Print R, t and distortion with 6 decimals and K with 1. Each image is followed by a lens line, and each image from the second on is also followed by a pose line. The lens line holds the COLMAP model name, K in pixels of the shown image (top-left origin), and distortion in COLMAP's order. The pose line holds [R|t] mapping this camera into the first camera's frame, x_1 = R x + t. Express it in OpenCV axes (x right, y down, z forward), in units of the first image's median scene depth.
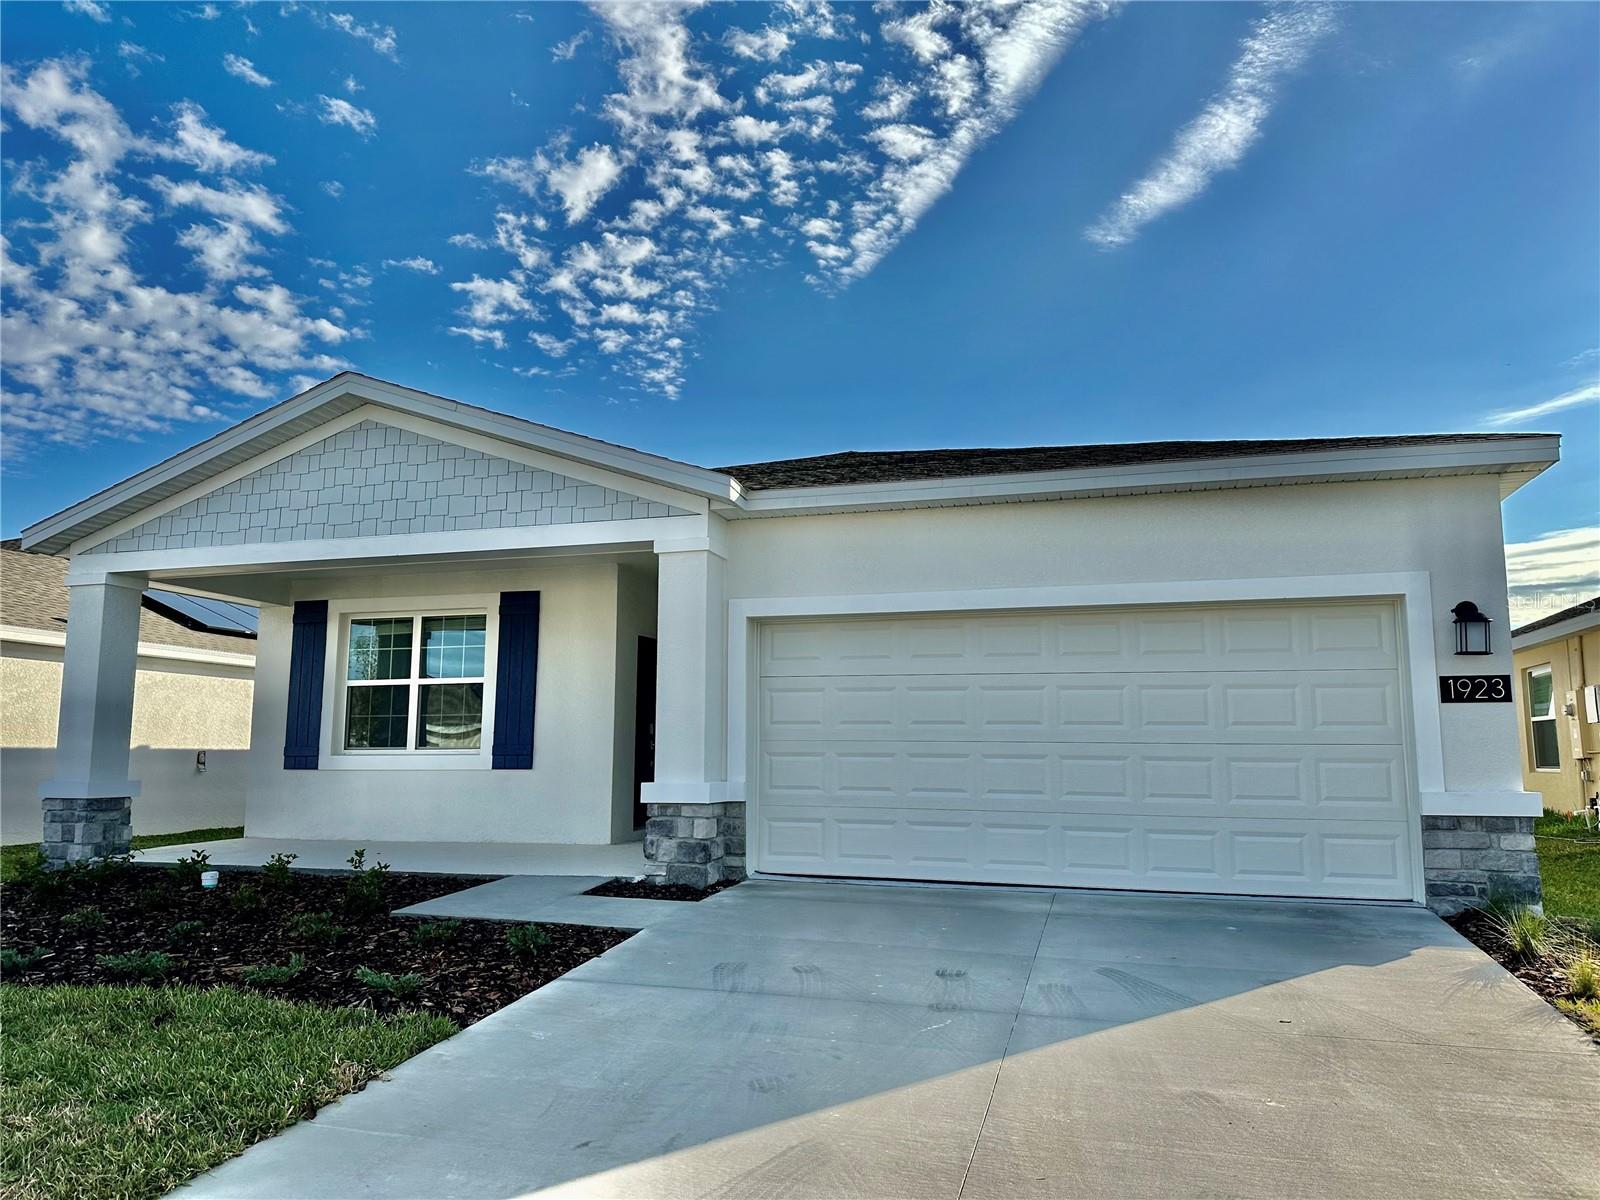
lens RADIAL K [[1121.2, 0, 800.0], [0, 1121.2, 600.0], [0, 0, 1]] dist [0.204795, -0.330231]
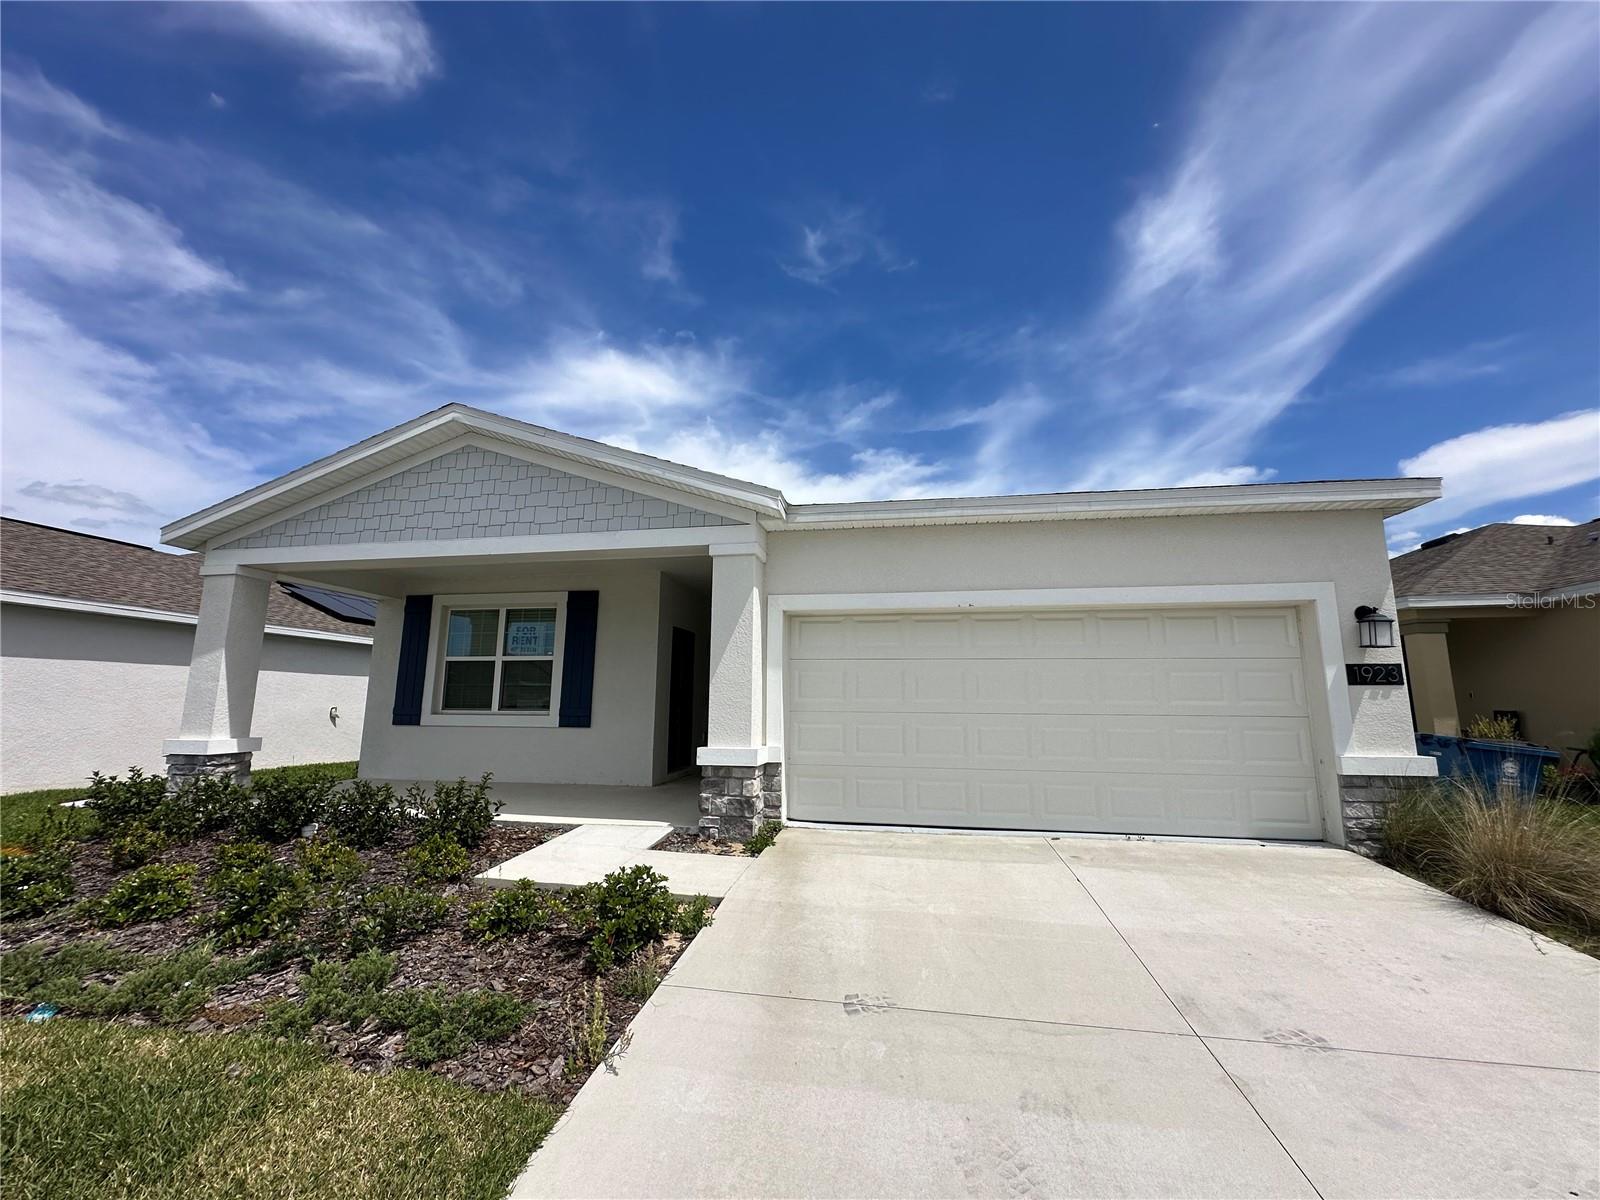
lens RADIAL K [[637.9, 0, 805.4], [0, 637.9, 594.3], [0, 0, 1]] dist [0.011702, 0.000098]
pose [[0.992065, 0.023159, 0.123577, -0.095597], [-0.019406, 0.999316, -0.031489, 0.016691], [-0.124222, 0.028841, 0.991835, 0.267685]]
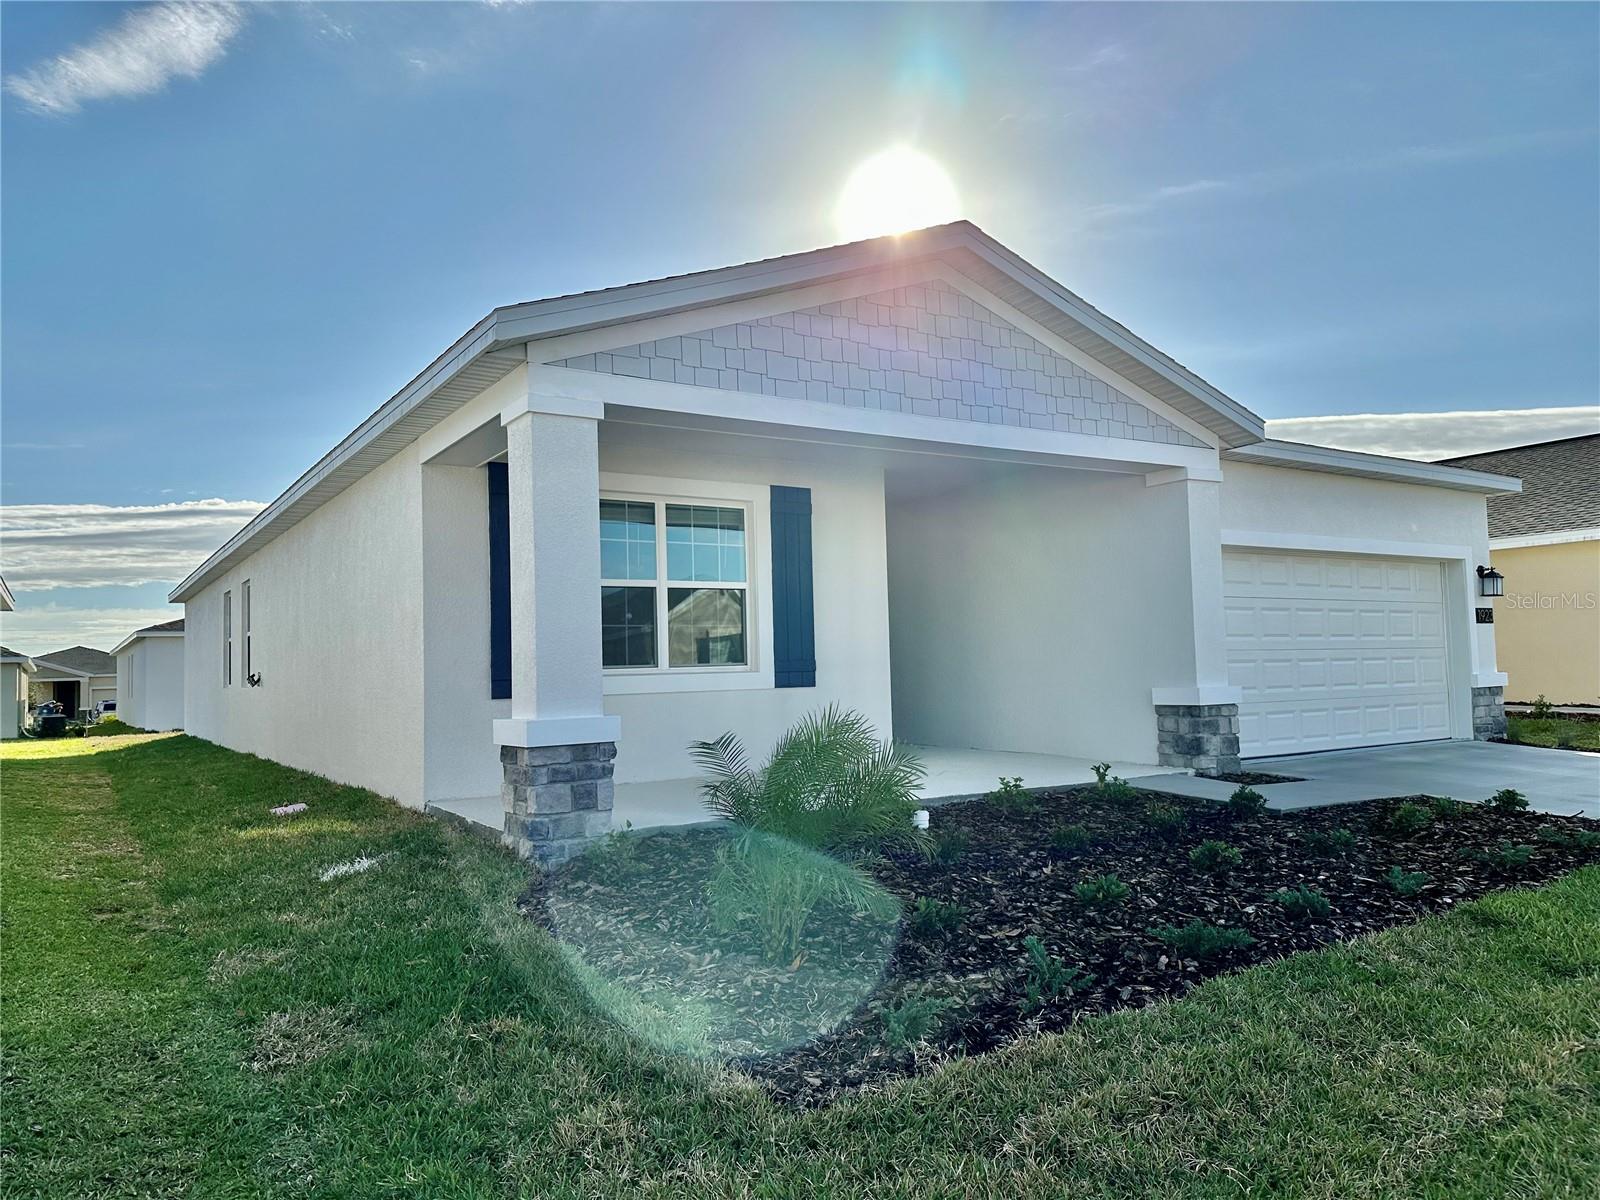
lens RADIAL K [[1121.2, 0, 800.0], [0, 1121.2, 600.0], [0, 0, 1]] dist [0.204795, -0.330231]
pose [[0.633847, 0.029710, 0.772888, -1.046832], [-0.076277, 0.996792, 0.024238, 0.066040], [-0.769688, -0.074317, 0.634080, 0.499286]]
